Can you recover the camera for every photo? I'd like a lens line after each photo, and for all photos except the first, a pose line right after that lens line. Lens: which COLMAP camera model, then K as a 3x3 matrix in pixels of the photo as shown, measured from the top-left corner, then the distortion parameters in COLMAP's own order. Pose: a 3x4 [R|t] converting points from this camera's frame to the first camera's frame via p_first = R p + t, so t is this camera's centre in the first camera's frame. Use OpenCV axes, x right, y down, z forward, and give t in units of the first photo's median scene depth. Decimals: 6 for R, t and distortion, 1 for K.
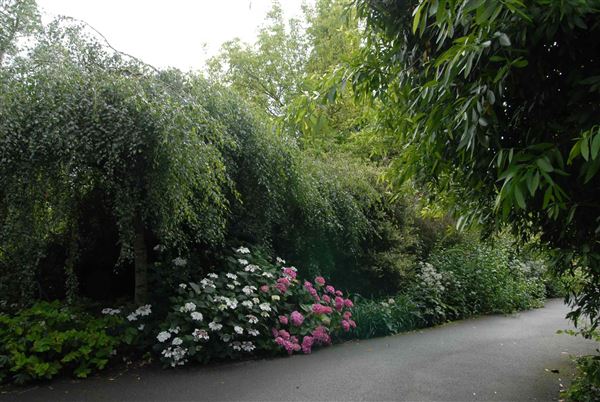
lens RADIAL K [[469.4, 0, 301.0], [0, 469.4, 205.1], [0, 0, 1]] dist [-0.135416, 0.118659]
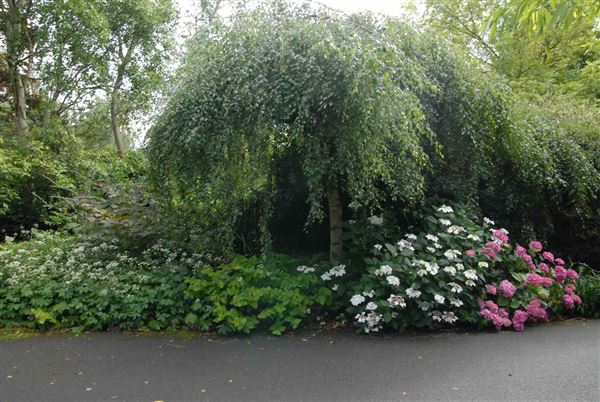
lens RADIAL K [[469.4, 0, 301.0], [0, 469.4, 205.1], [0, 0, 1]] dist [-0.135416, 0.118659]
pose [[0.915048, 0.014465, -0.403085, -0.021022], [0.023548, 0.995736, 0.089188, 0.004382], [0.402656, -0.091103, 0.910806, 0.095733]]
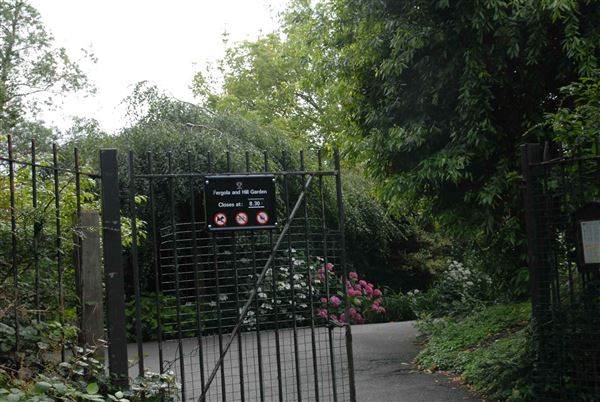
lens RADIAL K [[867.0, 0, 300.0], [0, 867.0, 201.0], [0, 0, 1]] dist [-0.438433, 1.363511]
pose [[0.995626, -0.064314, -0.067772, 0.082884], [0.062413, 0.997605, -0.029803, 0.033034], [0.069526, 0.025443, 0.997256, -1.550343]]
